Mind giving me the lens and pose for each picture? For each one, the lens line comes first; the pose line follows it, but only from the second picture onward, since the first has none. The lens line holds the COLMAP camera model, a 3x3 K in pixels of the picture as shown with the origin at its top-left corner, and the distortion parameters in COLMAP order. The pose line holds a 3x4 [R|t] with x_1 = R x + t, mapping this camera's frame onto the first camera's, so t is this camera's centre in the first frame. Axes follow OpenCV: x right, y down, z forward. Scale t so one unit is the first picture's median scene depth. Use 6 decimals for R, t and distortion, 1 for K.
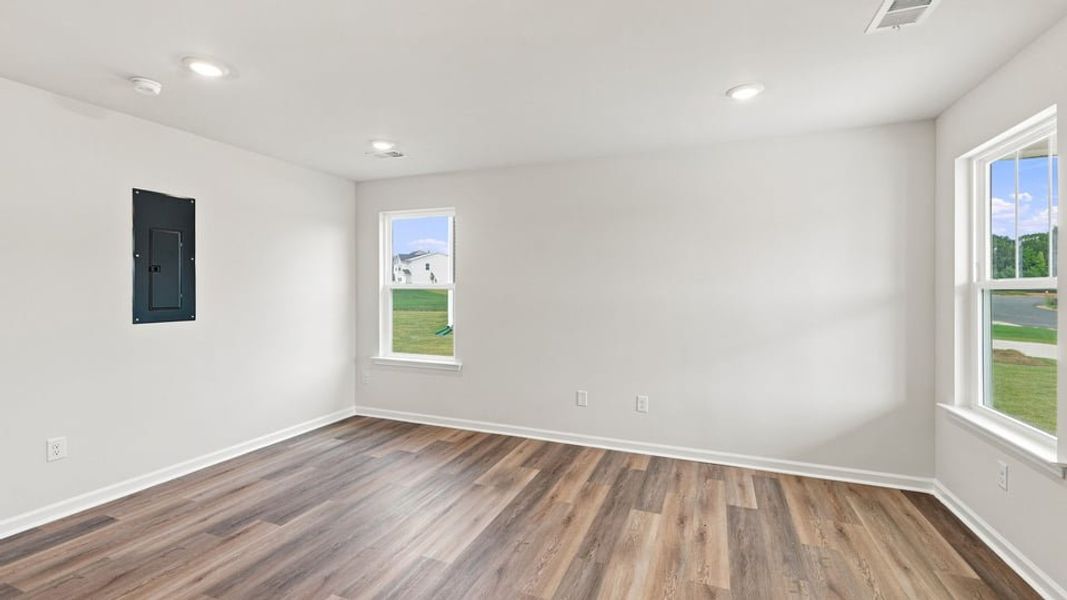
lens RADIAL K [[455.5, 0, 526.6], [0, 455.5, 286.4], [0, 0, 1]] dist [0.001056, 0.000197]
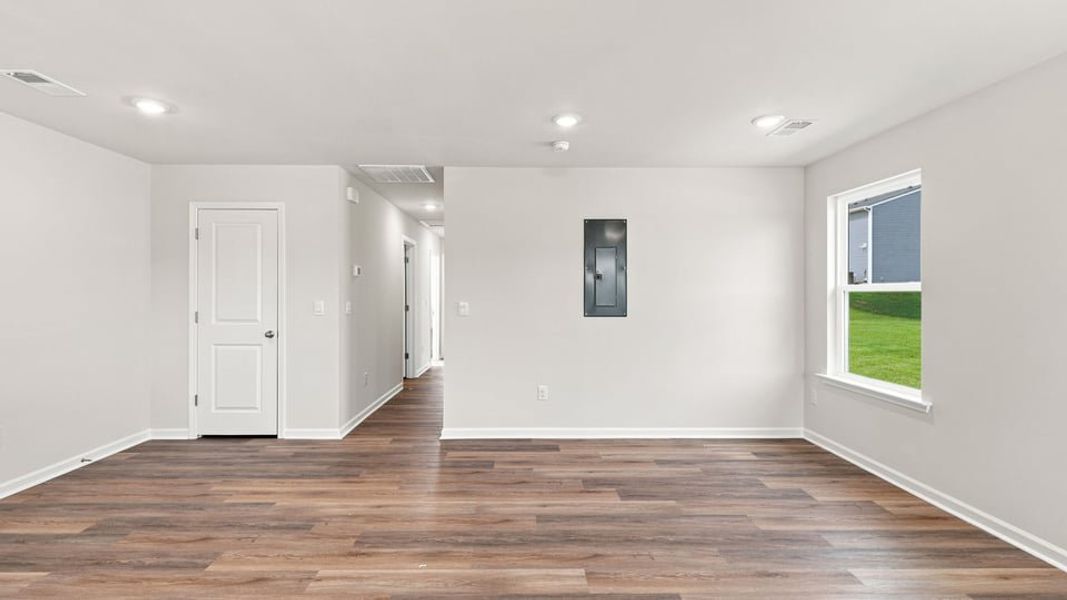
lens RADIAL K [[458.0, 0, 529.7], [0, 458.0, 291.9], [0, 0, 1]] dist [0.004724, -0.000347]
pose [[0.389760, -0.008153, -0.920880, 0.317582], [0.005374, 0.999964, -0.006579, 0.013228], [0.920901, -0.002384, 0.389790, 0.269352]]
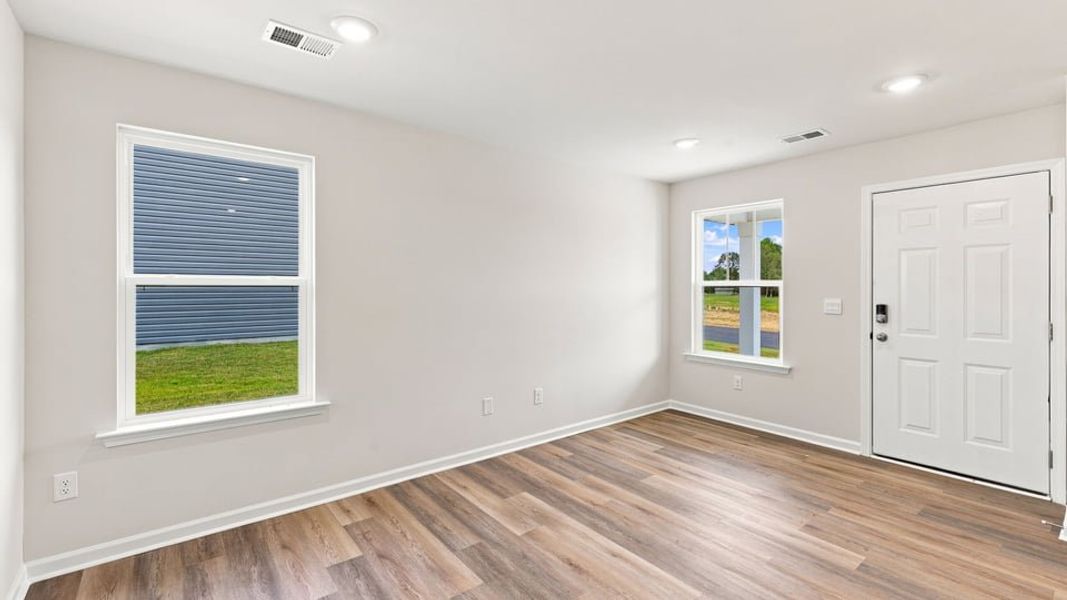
lens RADIAL K [[455.5, 0, 526.6], [0, 455.5, 286.4], [0, 0, 1]] dist [0.001056, 0.000197]
pose [[0.500404, -0.002355, 0.865789, -0.732469], [-0.006271, 0.999960, 0.006345, 0.001168], [-0.865769, -0.008604, 0.500369, 0.563355]]
